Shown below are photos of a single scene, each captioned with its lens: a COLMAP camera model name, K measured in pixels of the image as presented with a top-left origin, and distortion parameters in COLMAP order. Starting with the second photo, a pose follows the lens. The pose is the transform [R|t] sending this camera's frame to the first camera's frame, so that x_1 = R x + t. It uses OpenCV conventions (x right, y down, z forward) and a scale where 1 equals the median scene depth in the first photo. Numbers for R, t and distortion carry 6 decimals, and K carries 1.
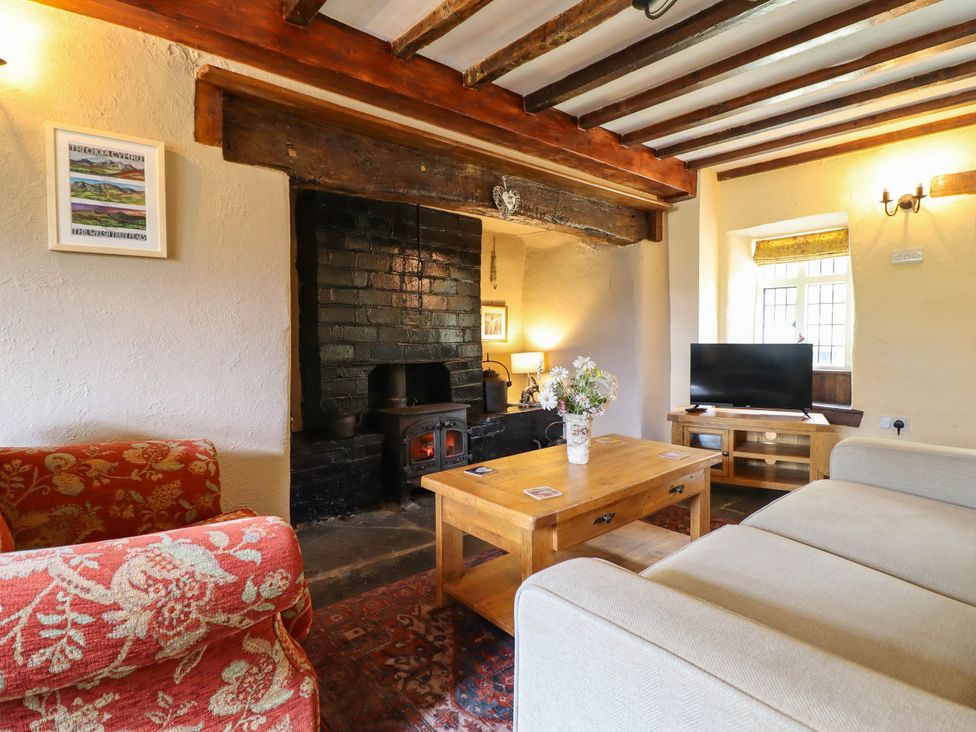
lens RADIAL K [[518.6, 0, 490.3], [0, 518.6, 358.1], [0, 0, 1]] dist [0.001147, -0.012430]
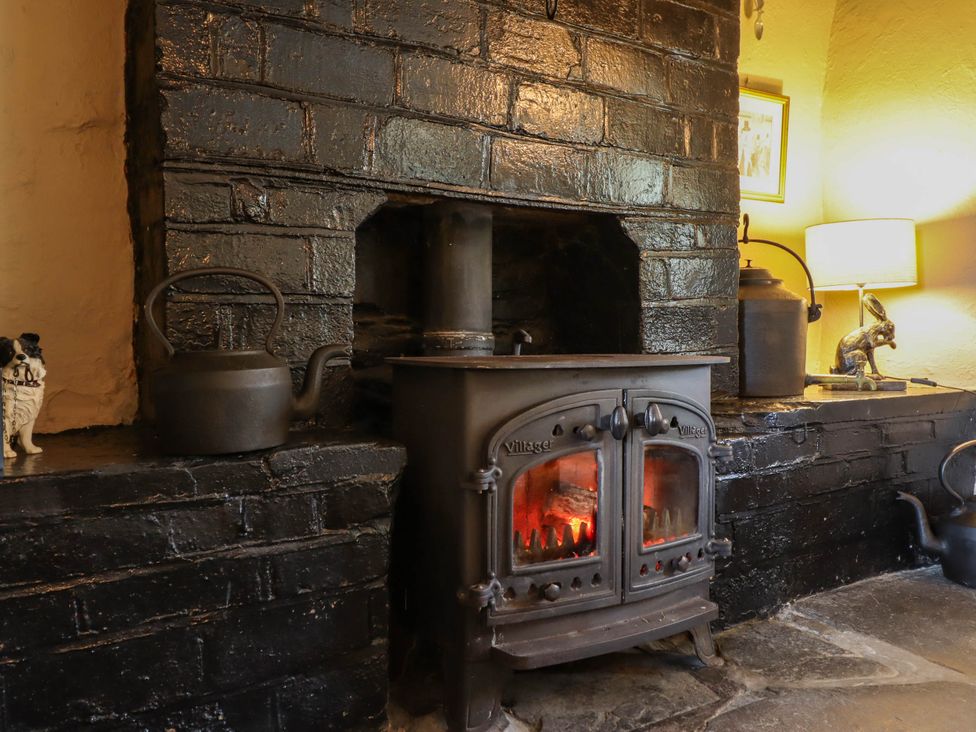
lens RADIAL K [[791.2, 0, 488.0], [0, 791.2, 366.0], [0, 0, 1]] dist [-0.000358, -0.001407]
pose [[0.986677, 0.026927, -0.160446, -0.097631], [-0.023666, 0.999473, 0.022199, 0.091873], [0.160960, -0.018106, 0.986795, 0.588285]]
